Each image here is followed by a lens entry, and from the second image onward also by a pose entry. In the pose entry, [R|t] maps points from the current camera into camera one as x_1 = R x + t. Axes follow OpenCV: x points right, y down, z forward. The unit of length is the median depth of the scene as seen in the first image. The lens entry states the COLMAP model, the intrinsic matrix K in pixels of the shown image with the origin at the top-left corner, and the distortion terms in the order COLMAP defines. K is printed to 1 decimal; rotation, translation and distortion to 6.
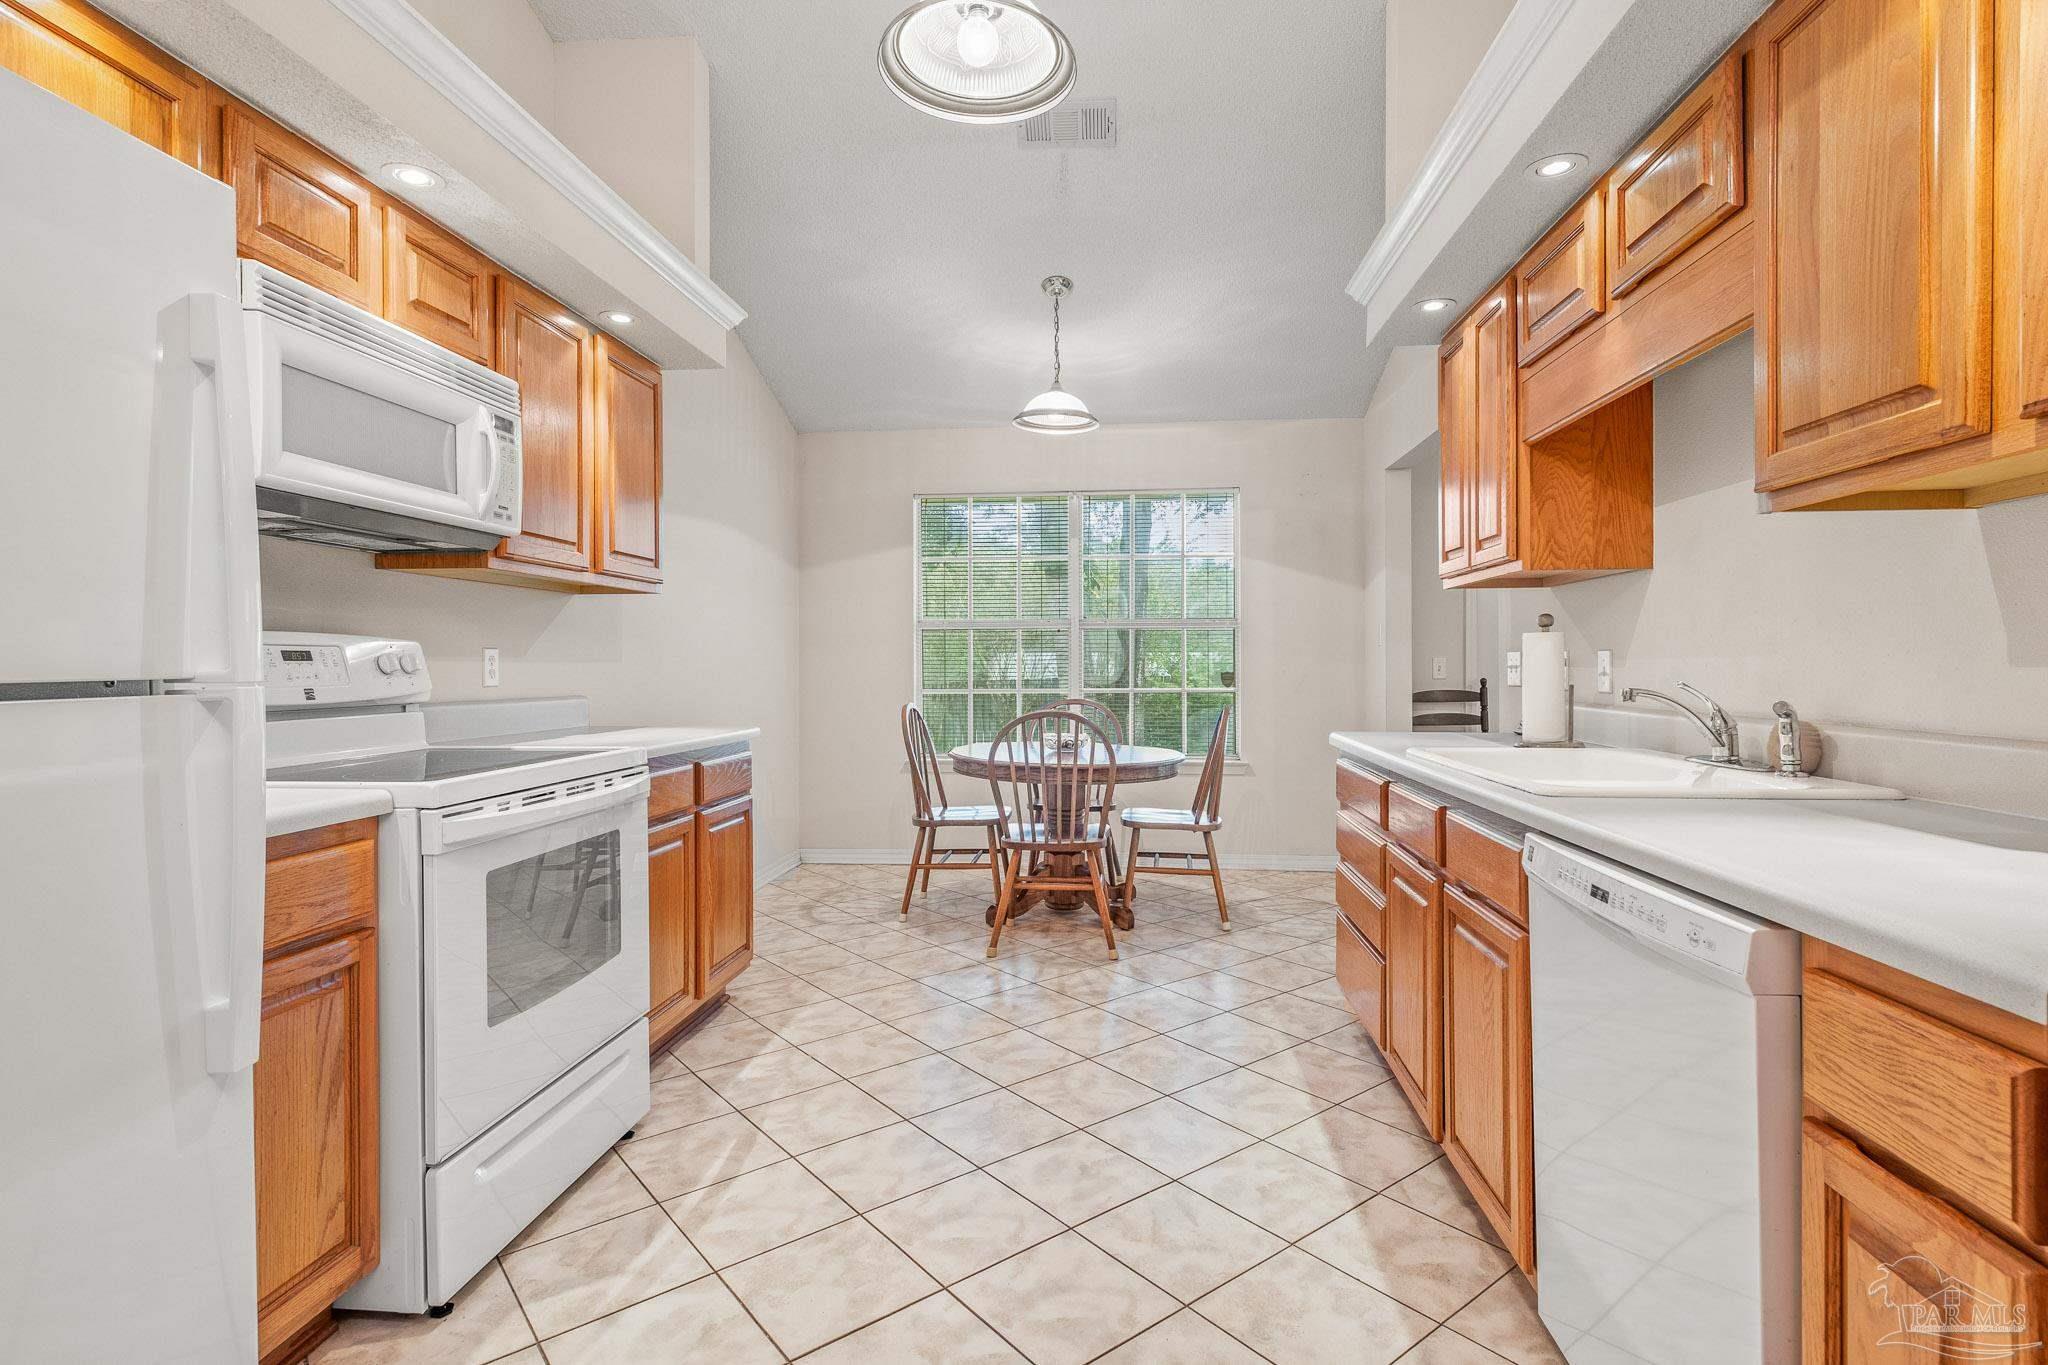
lens RADIAL K [[995.7, 0, 1021.7], [0, 995.7, 676.2], [0, 0, 1]] dist [0.003465, 0.001220]
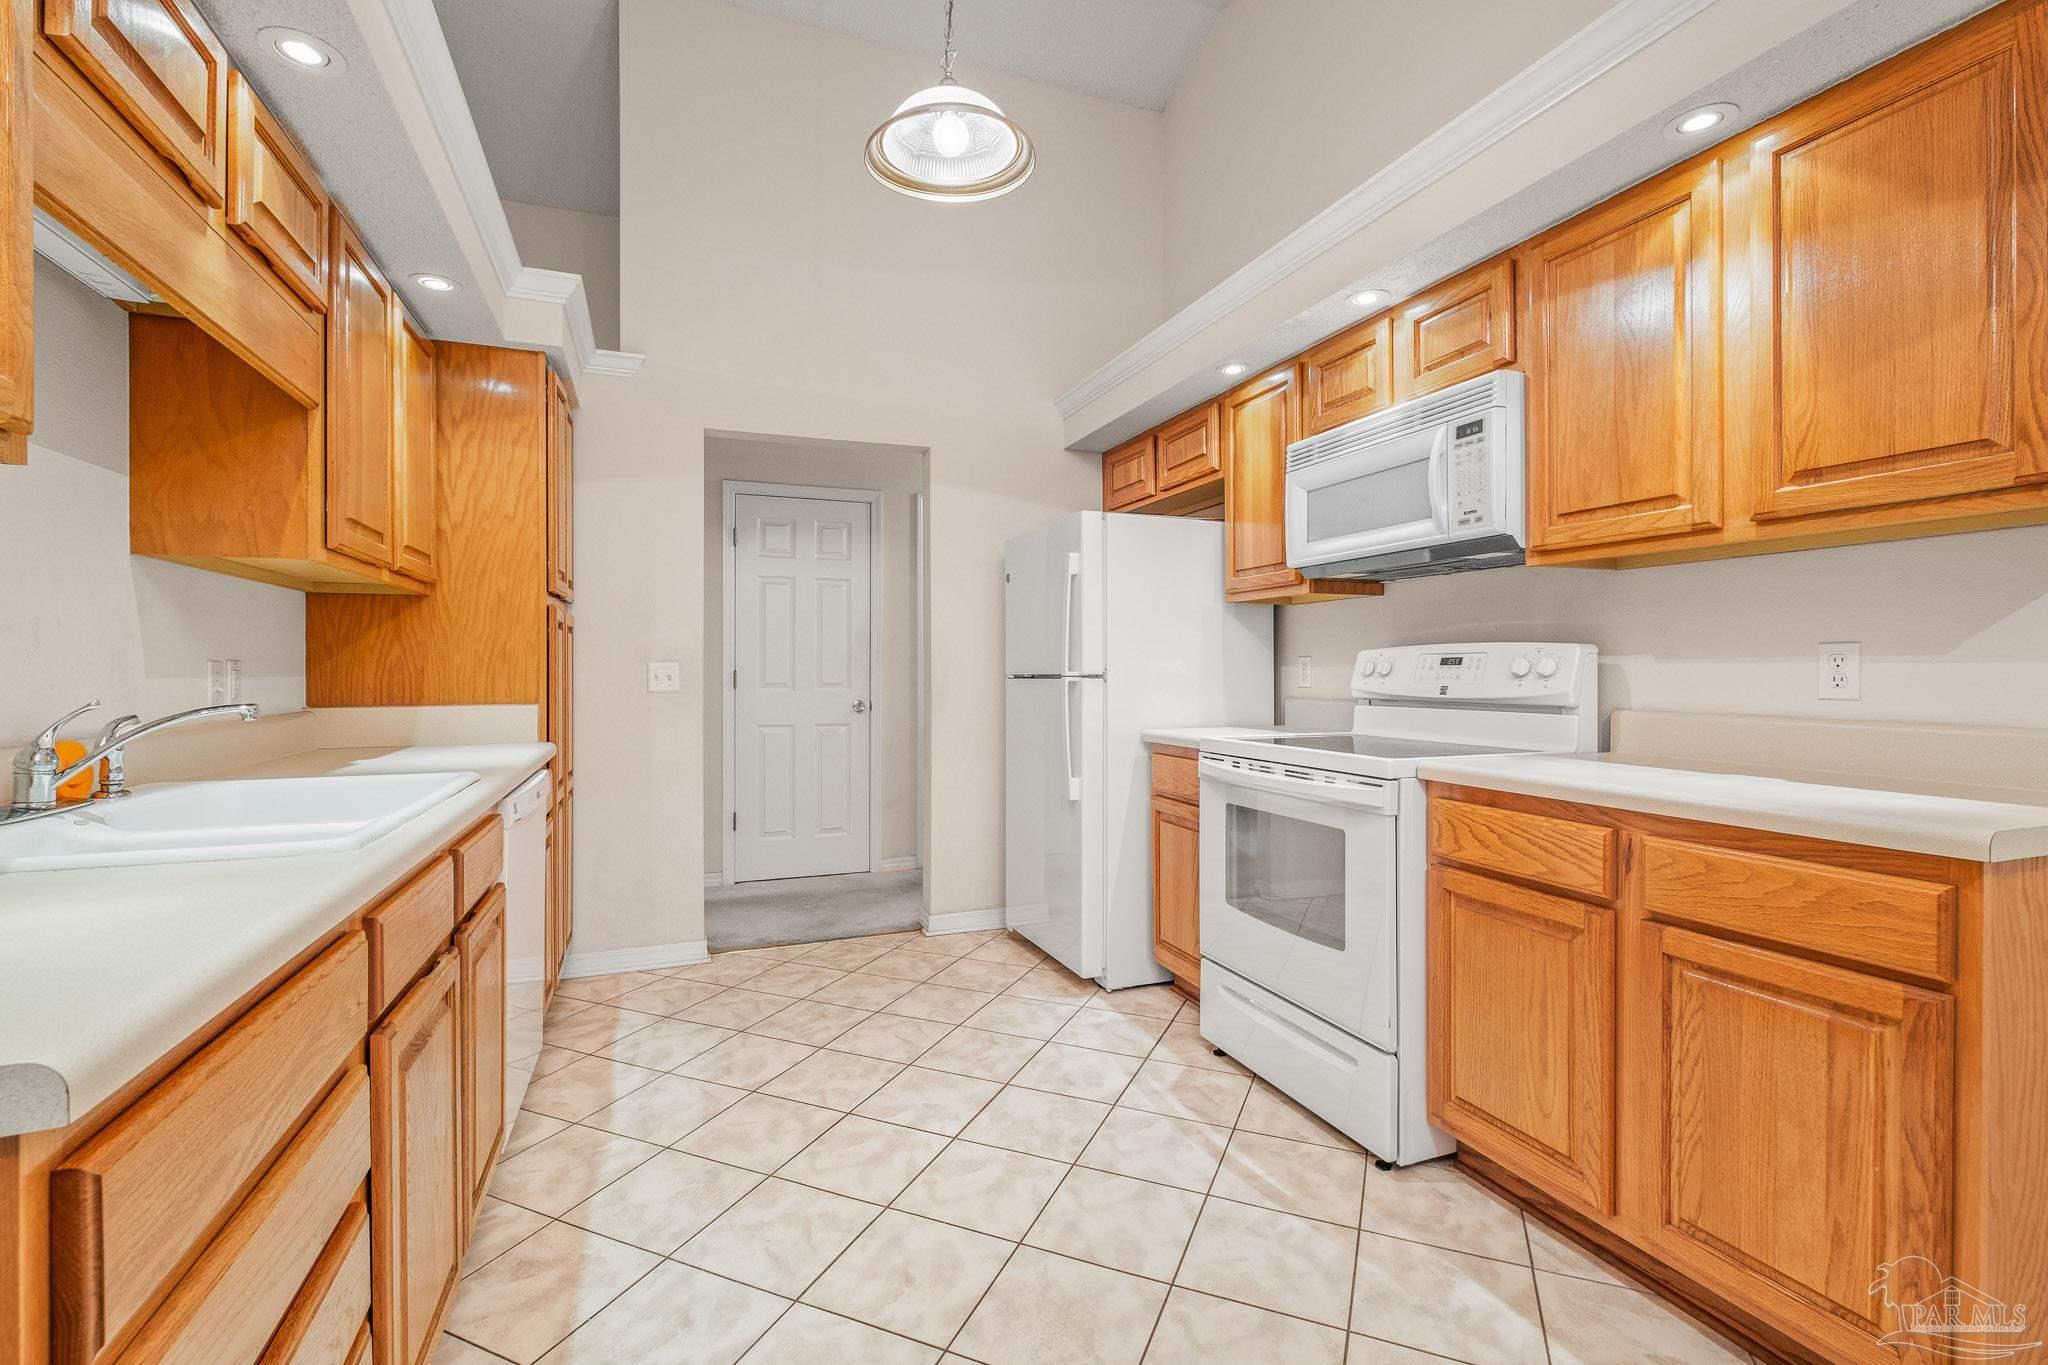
lens RADIAL K [[903.7, 0, 1013.8], [0, 903.7, 670.0], [0, 0, 1]] dist [0.002131, -0.004764]
pose [[-0.889987, 0.005572, -0.455952, 0.309580], [-0.000135, 0.999922, 0.012483, -0.021630], [0.455986, 0.011171, -0.889917, 1.625083]]
